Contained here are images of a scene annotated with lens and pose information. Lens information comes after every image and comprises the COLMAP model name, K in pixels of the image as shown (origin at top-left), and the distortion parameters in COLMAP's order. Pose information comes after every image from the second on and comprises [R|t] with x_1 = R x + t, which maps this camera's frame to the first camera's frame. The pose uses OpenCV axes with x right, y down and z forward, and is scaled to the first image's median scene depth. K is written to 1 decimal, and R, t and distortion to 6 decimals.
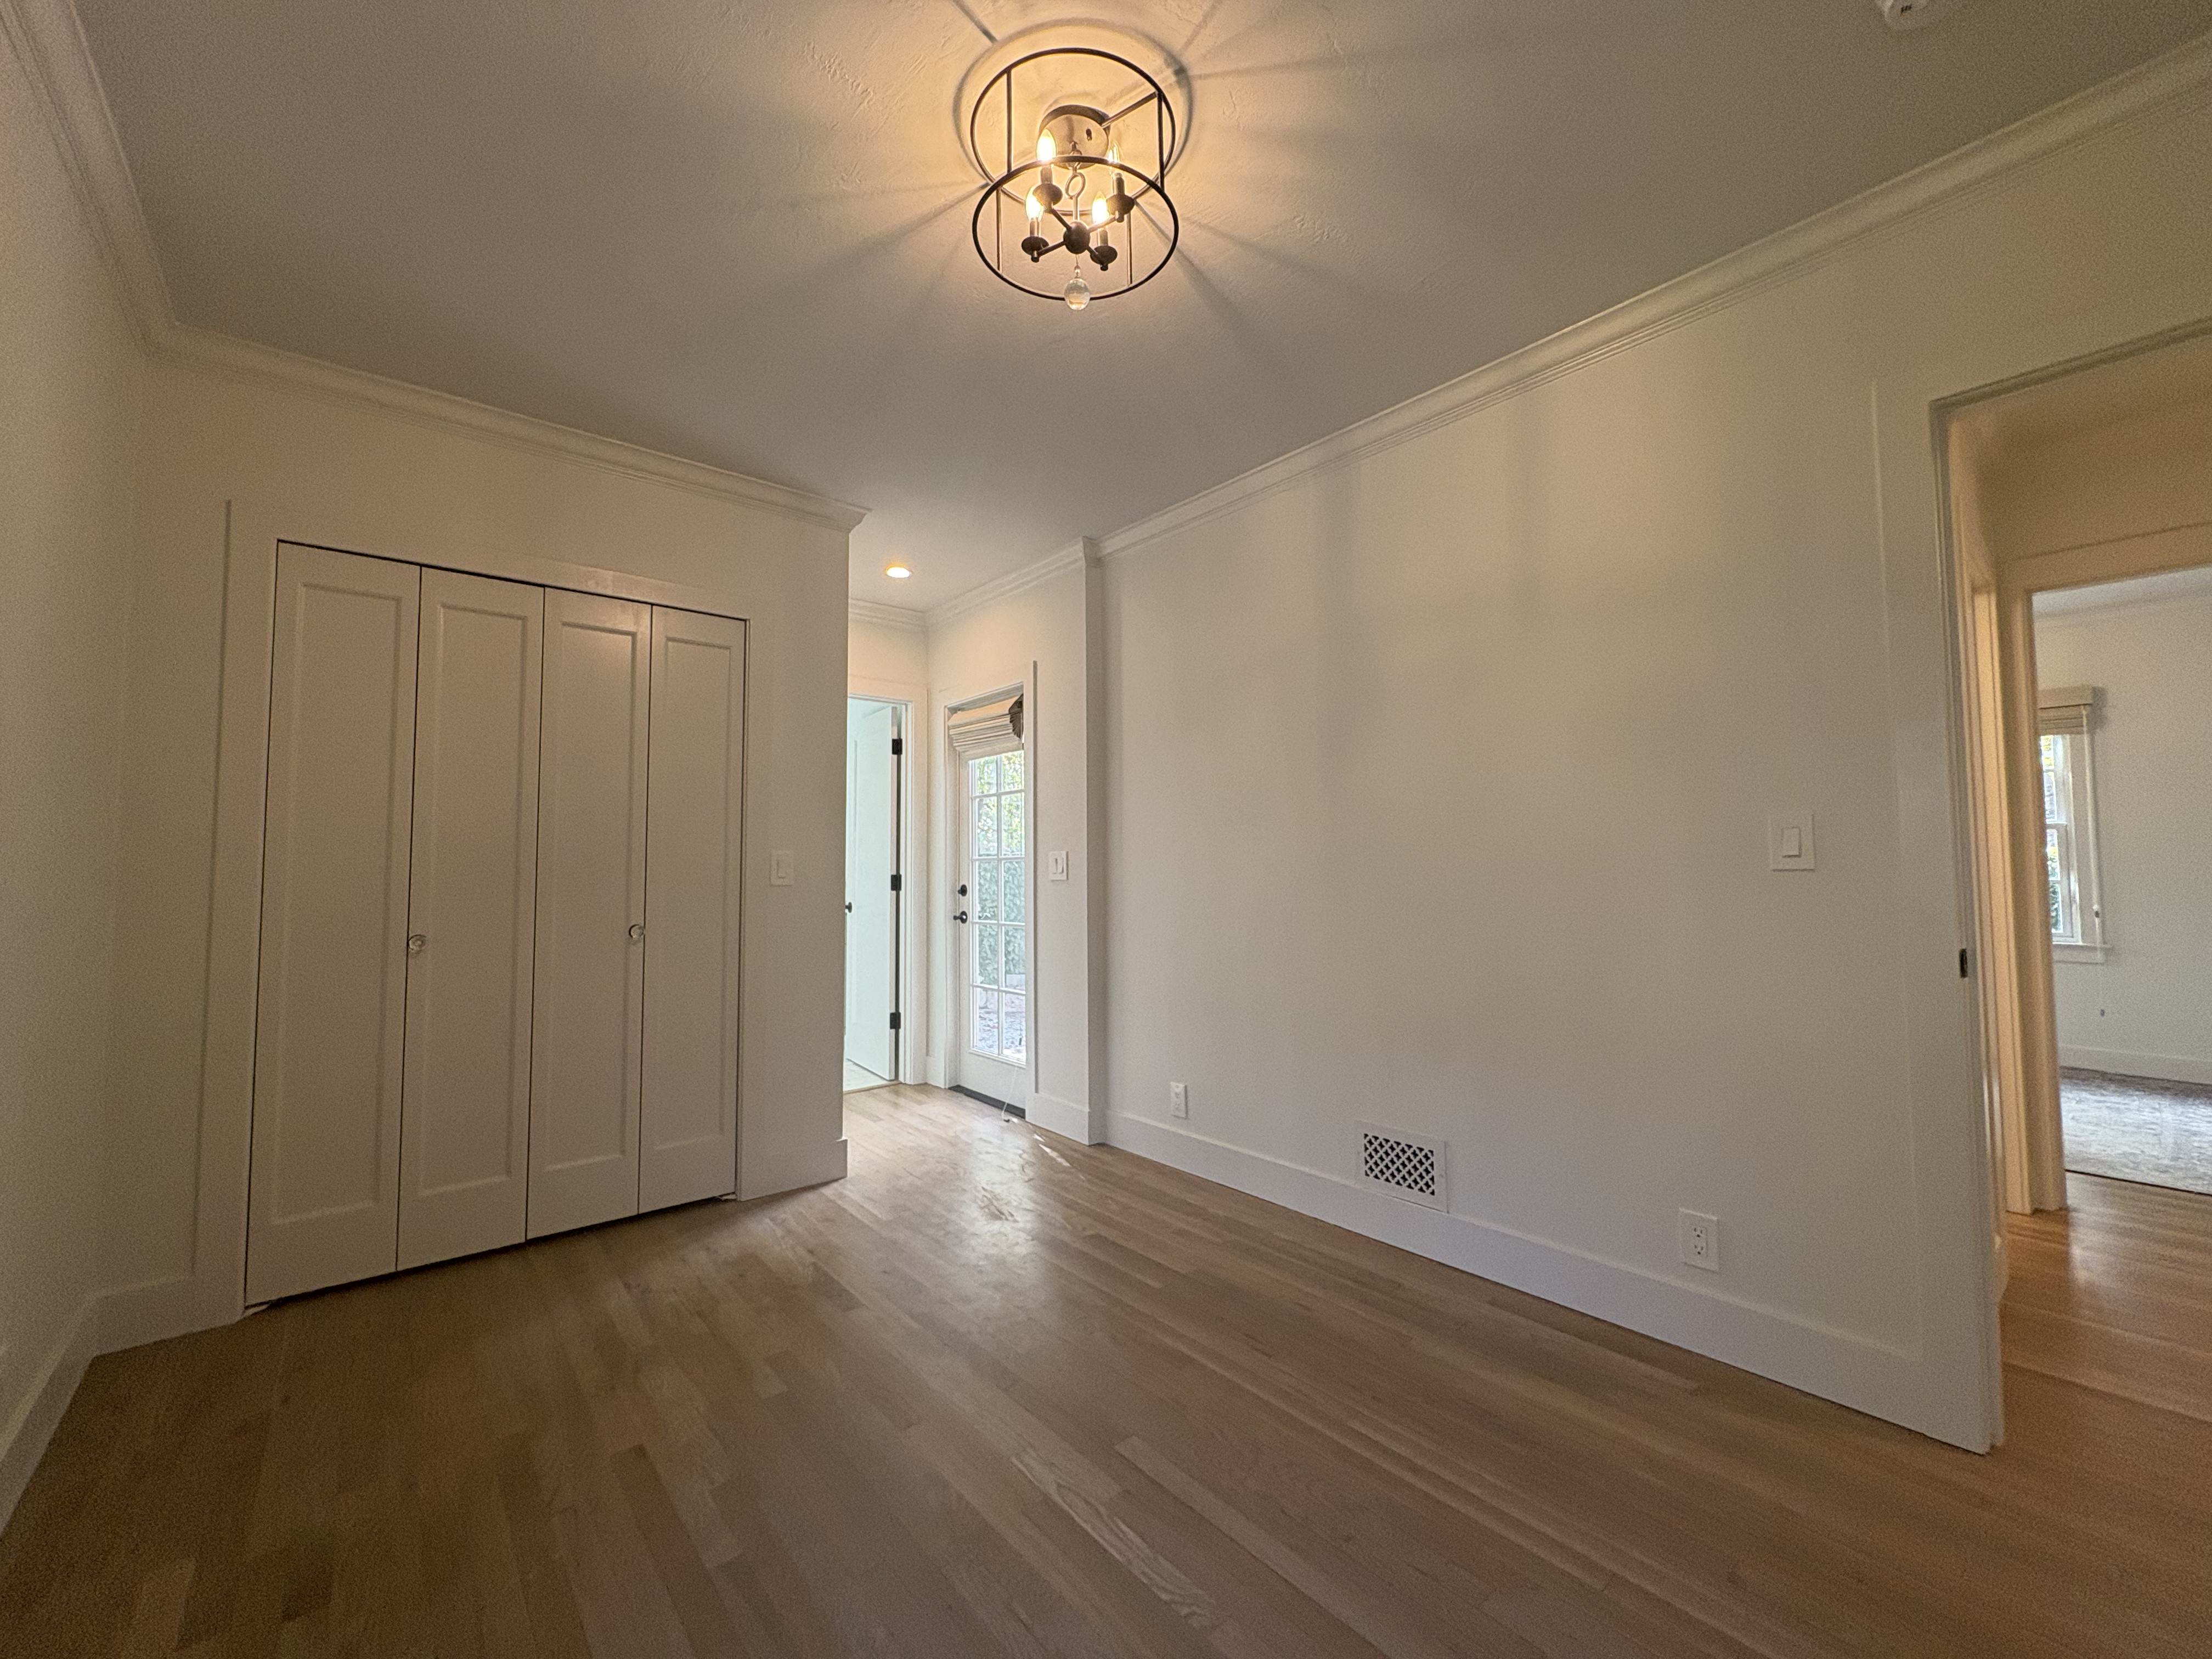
lens RADIAL K [[882.0, 0, 1111.2], [0, 882.0, 827.7], [0, 0, 1]] dist [0.004176, -0.000419]
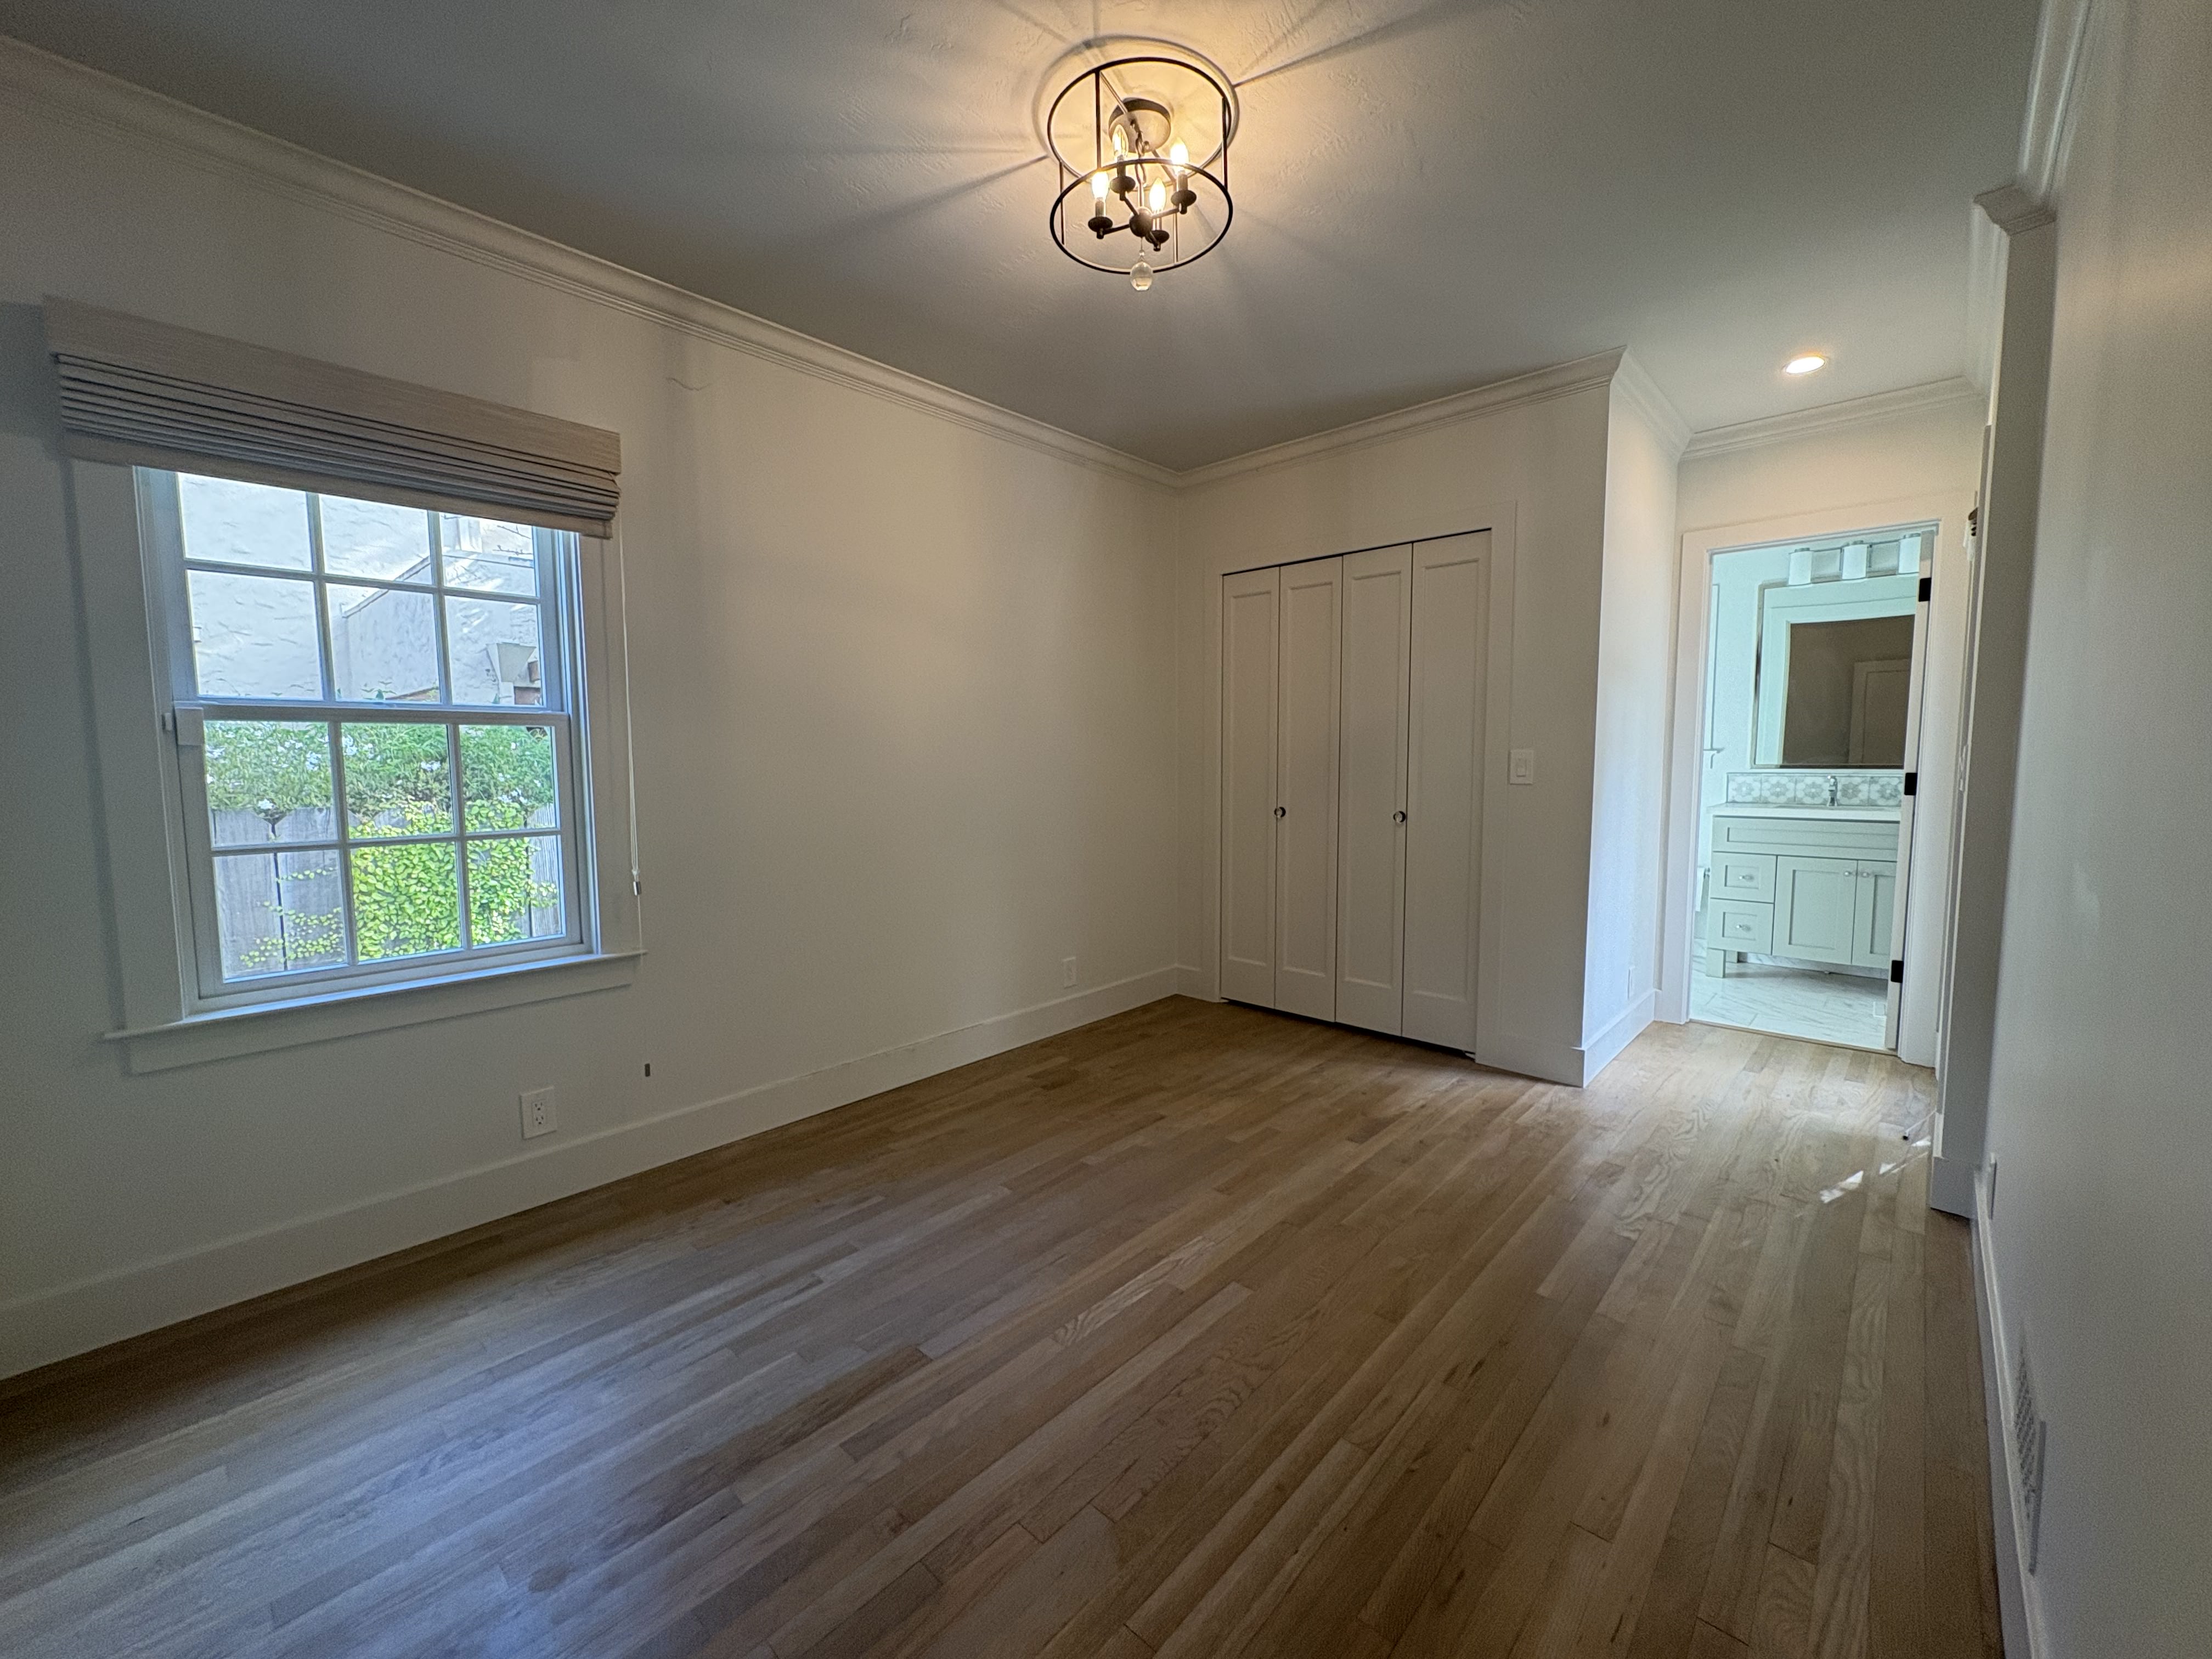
lens RADIAL K [[882.0, 0, 1107.3], [0, 882.0, 827.5], [0, 0, 1]] dist [0.004176, -0.000419]
pose [[0.119424, 0.084543, -0.989237, 0.797449], [0.053094, 0.994398, 0.091394, -0.004944], [0.991423, -0.063437, 0.114266, 0.547754]]
